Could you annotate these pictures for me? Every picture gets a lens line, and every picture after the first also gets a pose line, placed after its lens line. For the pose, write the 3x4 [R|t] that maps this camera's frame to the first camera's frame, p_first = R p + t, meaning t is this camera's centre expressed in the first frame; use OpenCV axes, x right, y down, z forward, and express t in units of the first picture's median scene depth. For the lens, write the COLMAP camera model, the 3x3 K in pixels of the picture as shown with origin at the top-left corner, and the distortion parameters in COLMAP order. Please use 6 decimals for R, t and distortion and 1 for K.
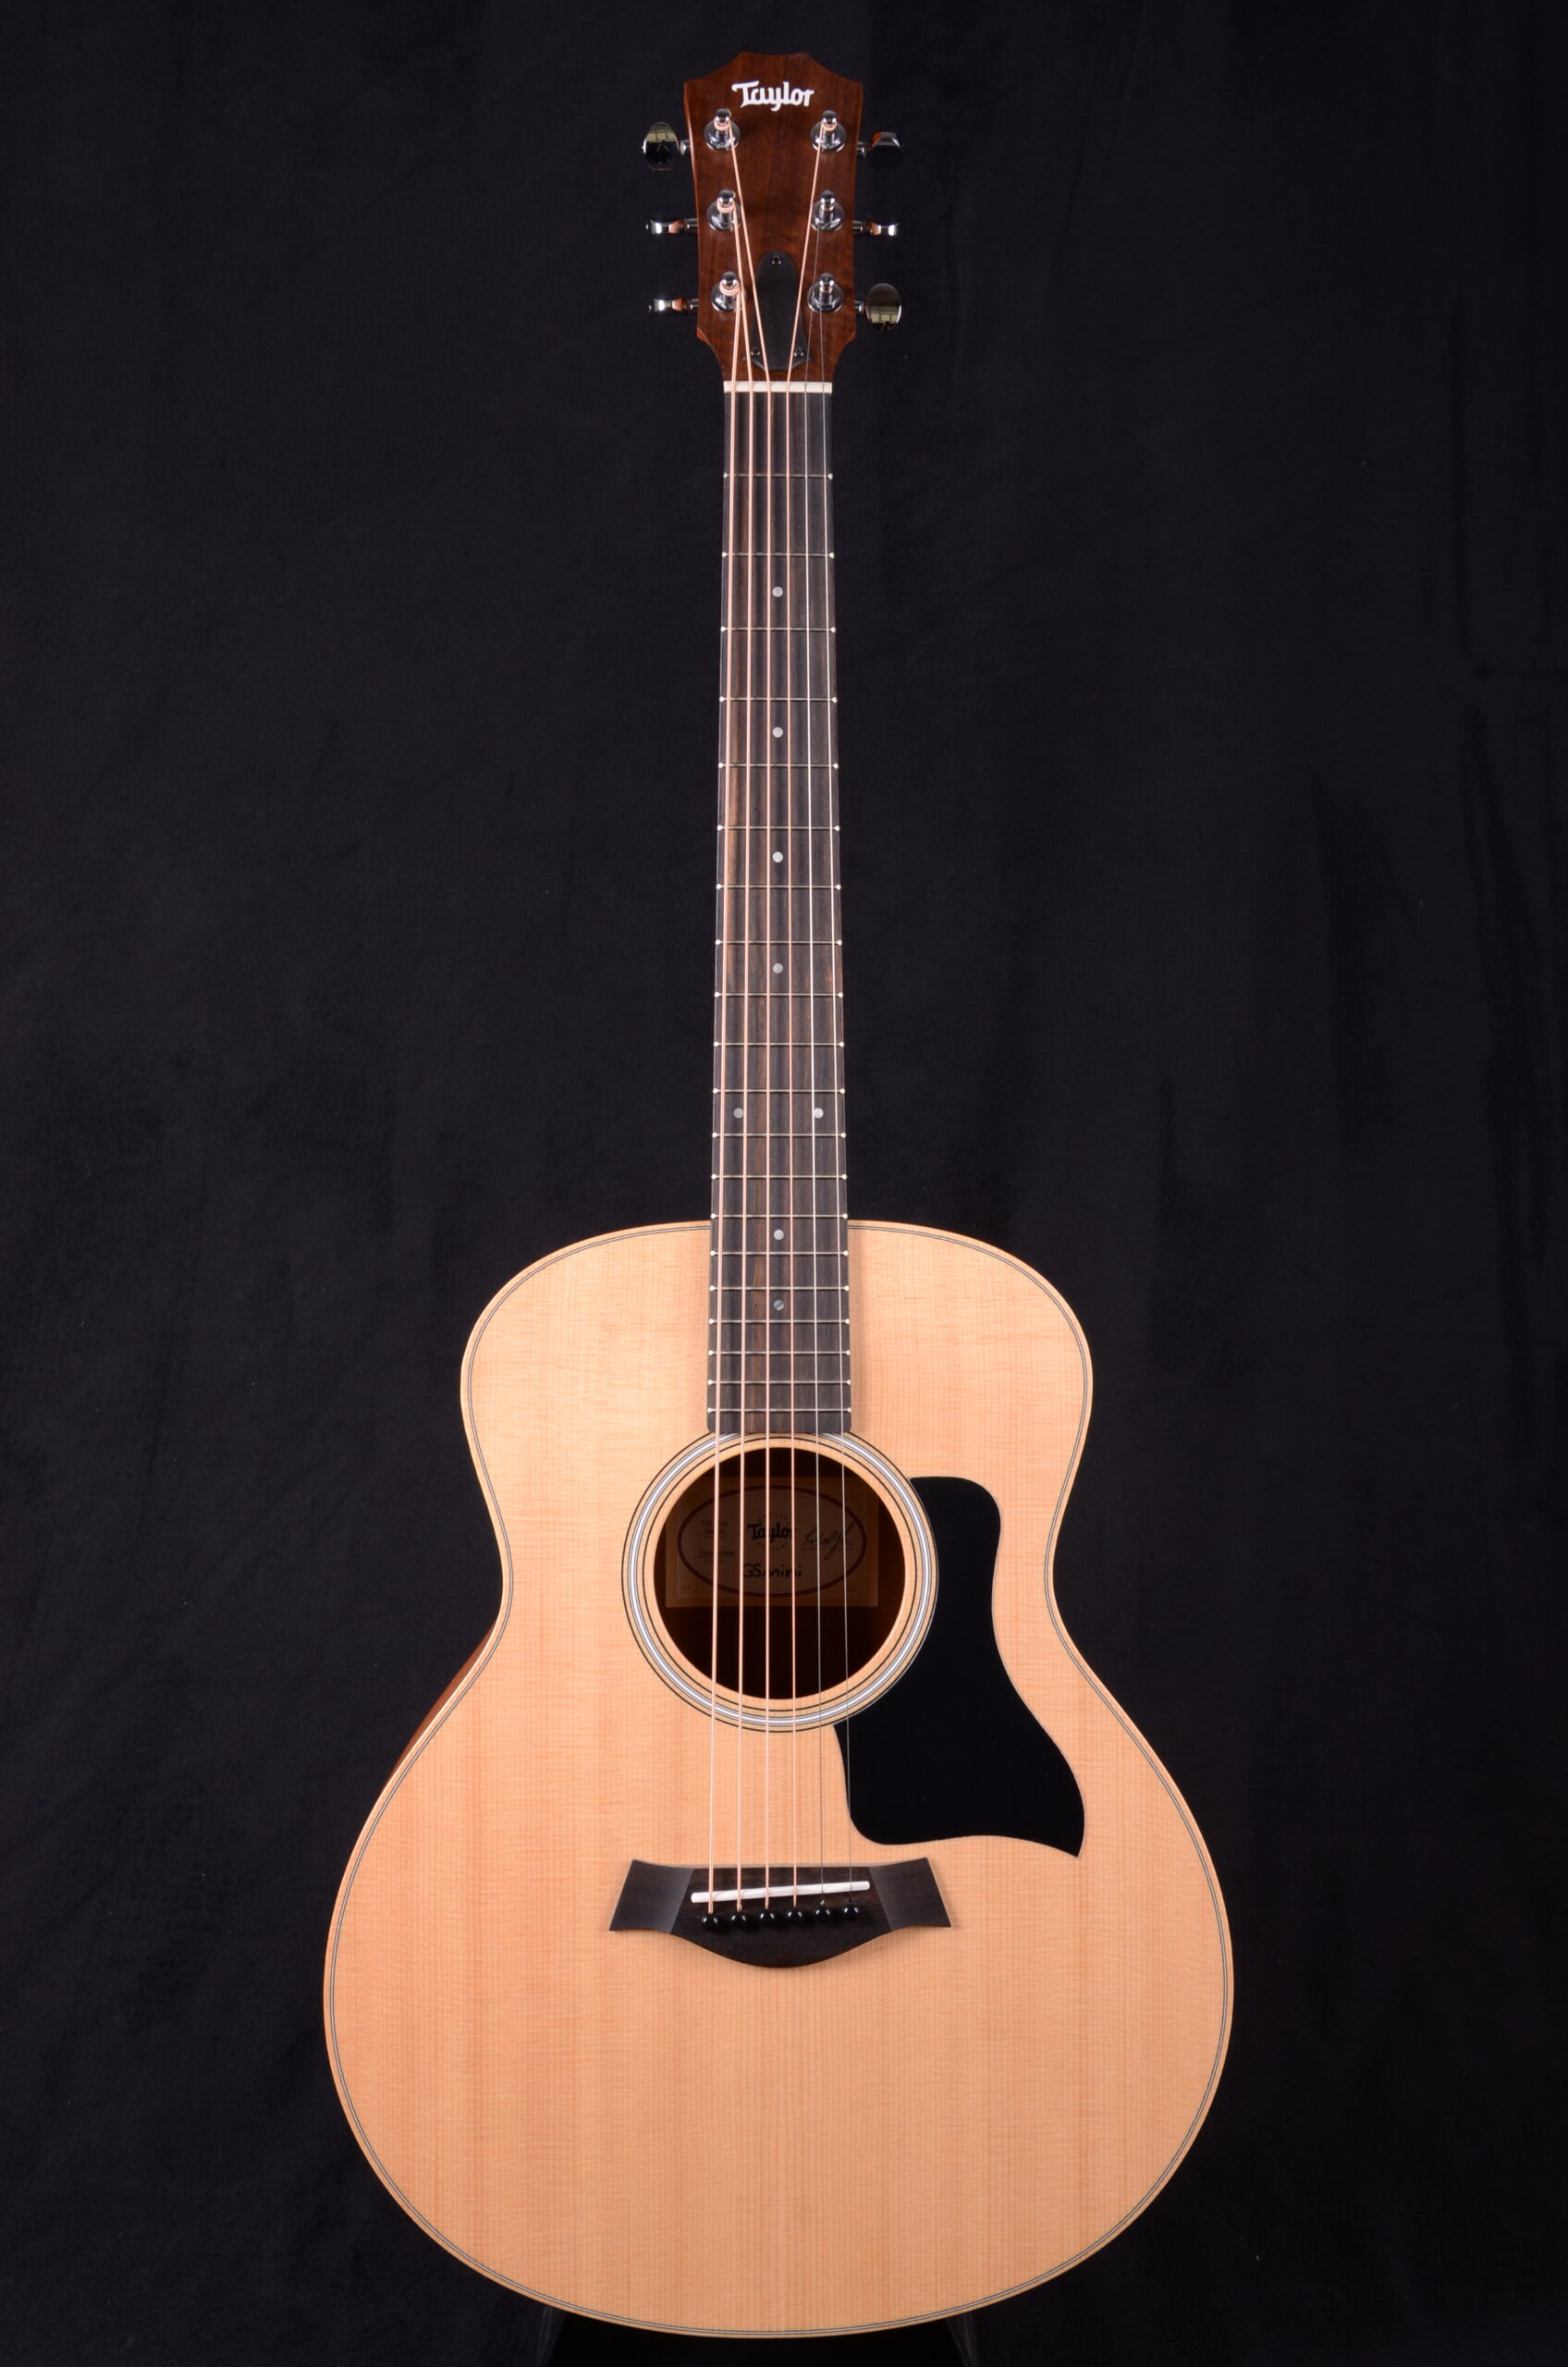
lens RADIAL K [[2928.5, 0, 792.1], [0, 2928.5, 1216.0], [0, 0, 1]] dist [0.073579, 0.000000]
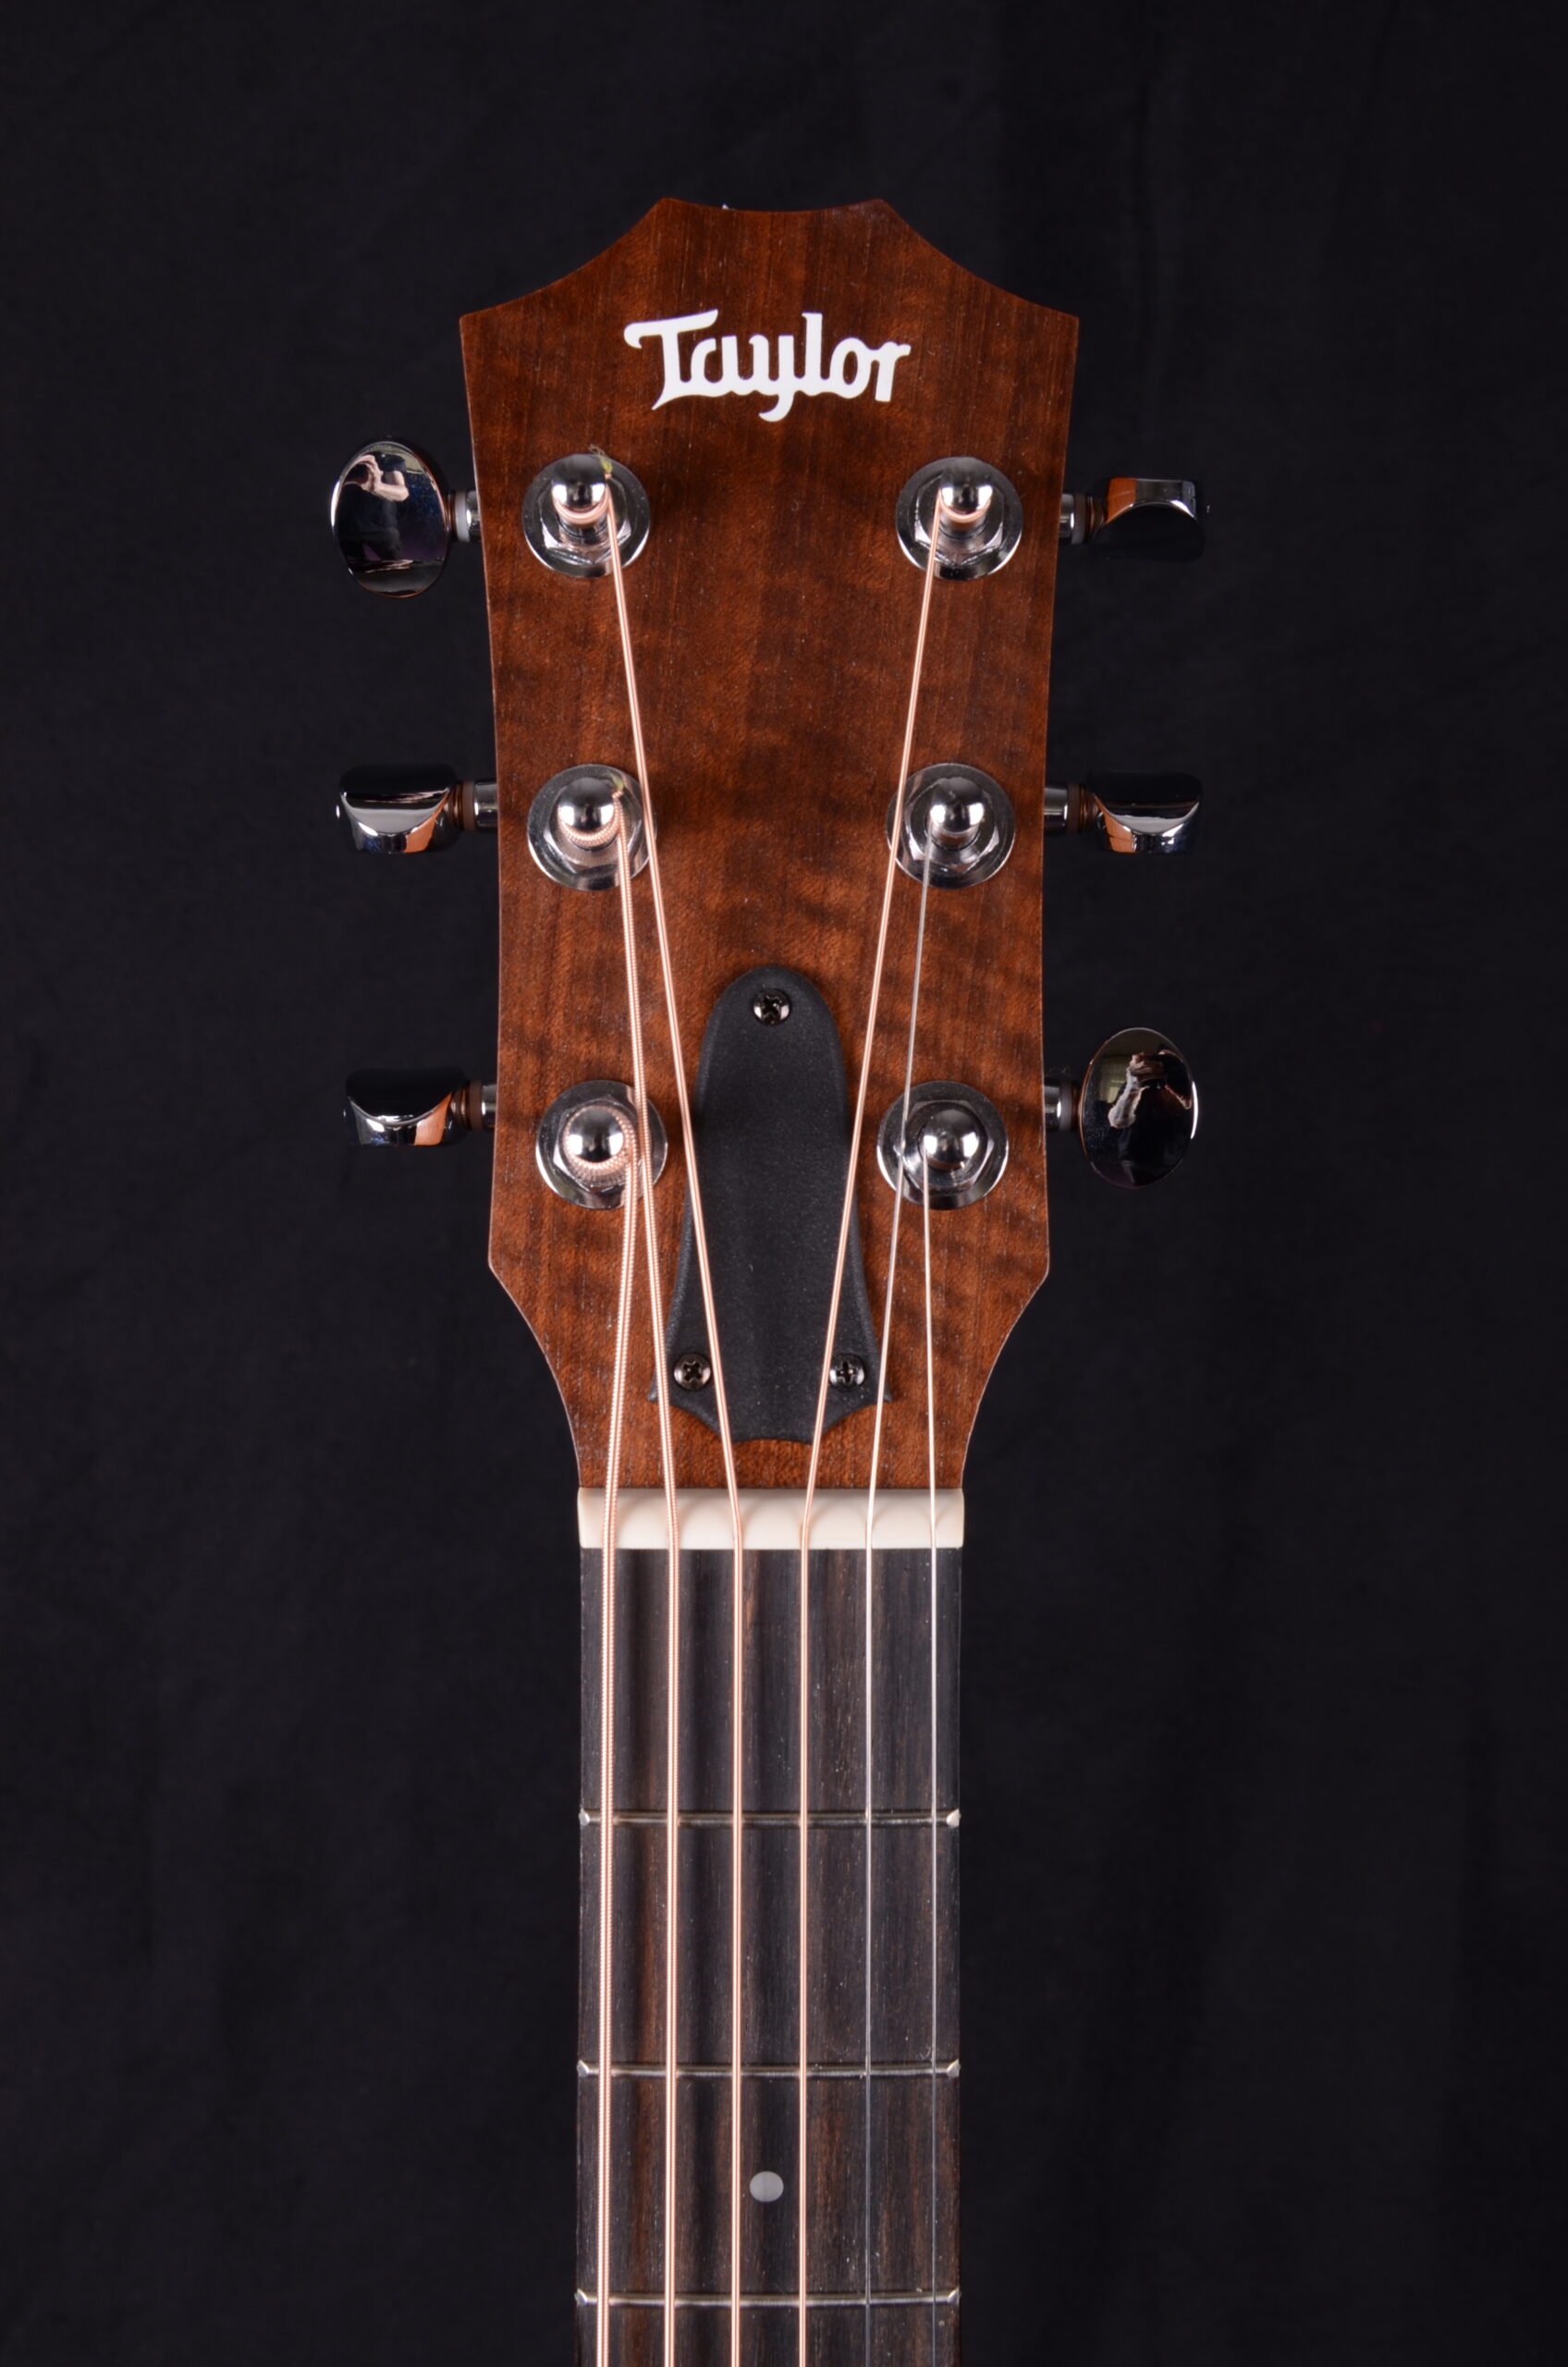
lens RADIAL K [[2575.7, 0, 795.5], [0, 2575.7, 1203.4], [0, 0, 1]] dist [-0.005187, 0.000000]
pose [[0.999753, 0.010389, -0.019658, 0.002137], [-0.006347, 0.980692, 0.195456, -0.358092], [0.021309, -0.195282, 0.980516, 0.761719]]
